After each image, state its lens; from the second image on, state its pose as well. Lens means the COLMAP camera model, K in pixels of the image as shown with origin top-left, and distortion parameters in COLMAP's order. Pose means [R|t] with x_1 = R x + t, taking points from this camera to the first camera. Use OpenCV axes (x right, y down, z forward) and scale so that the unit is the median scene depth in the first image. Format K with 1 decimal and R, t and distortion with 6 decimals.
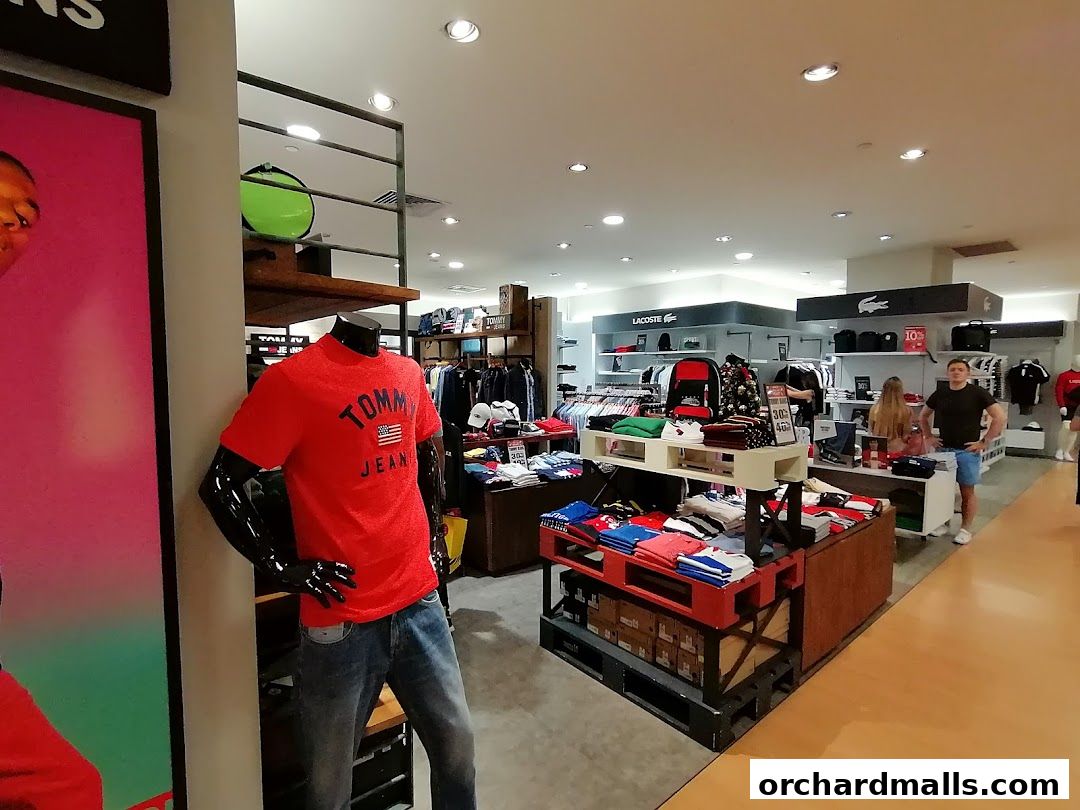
lens RADIAL K [[546.0, 0, 544.9], [0, 546.0, 407.9], [0, 0, 1]] dist [0.062442, -0.046515]
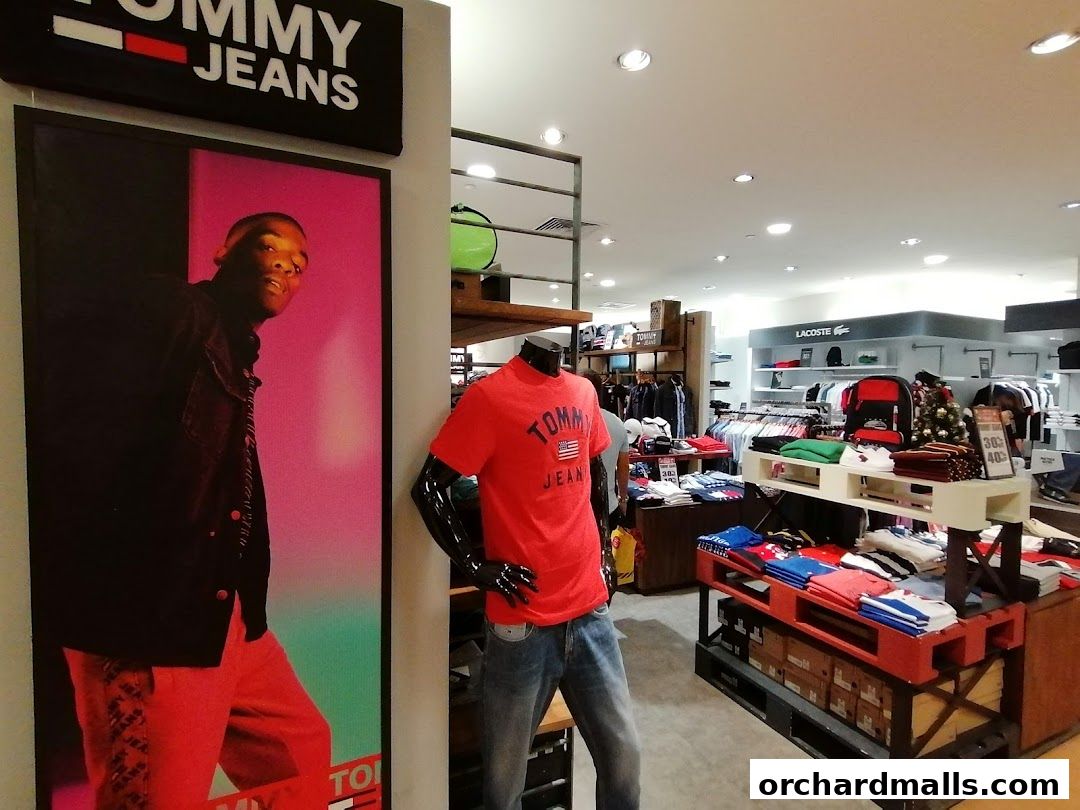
lens RADIAL K [[546.0, 0, 544.9], [0, 546.0, 407.9], [0, 0, 1]] dist [0.062442, -0.046515]
pose [[0.966862, 0.020326, -0.254488, -0.019127], [-0.026992, 0.999377, -0.022730, -0.002535], [0.253867, 0.028846, 0.966809, -0.012185]]
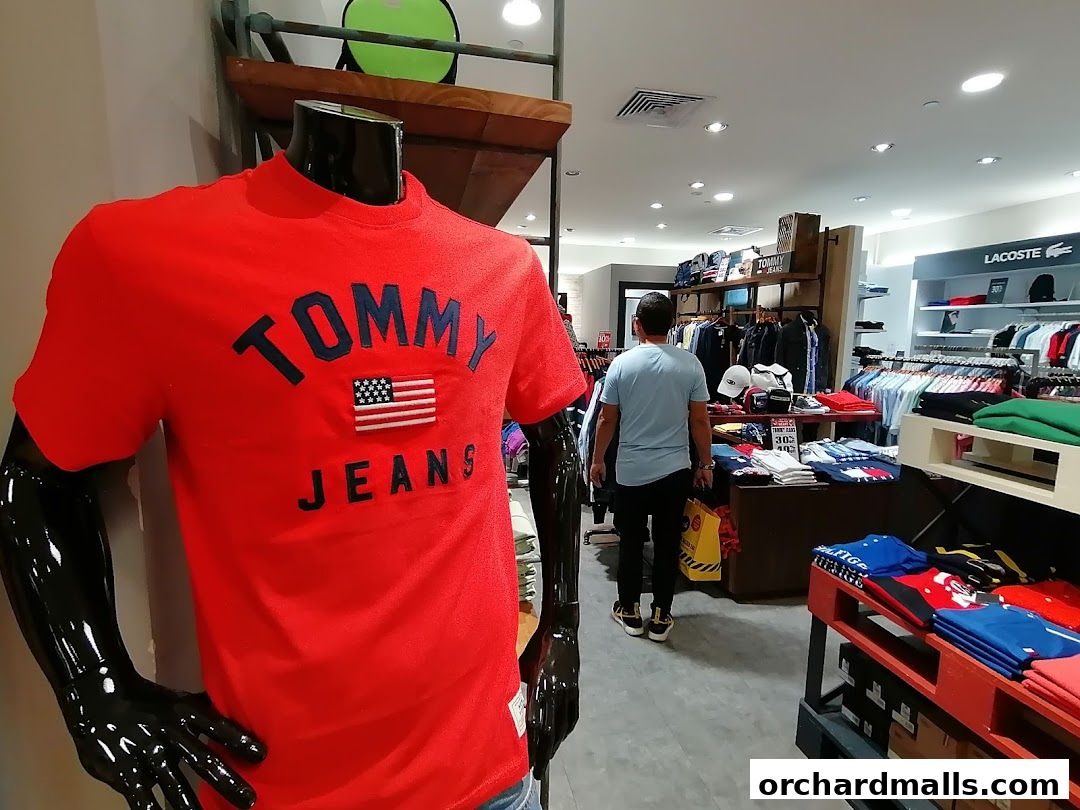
lens RADIAL K [[551.3, 0, 540.0], [0, 551.3, 405.0], [0, 0, 1]] dist [-0.000178, -0.002194]
pose [[0.884490, 0.075596, -0.460395, -0.004879], [-0.048113, 0.996304, 0.071159, 0.005477], [0.464072, -0.040788, 0.884858, 0.228444]]
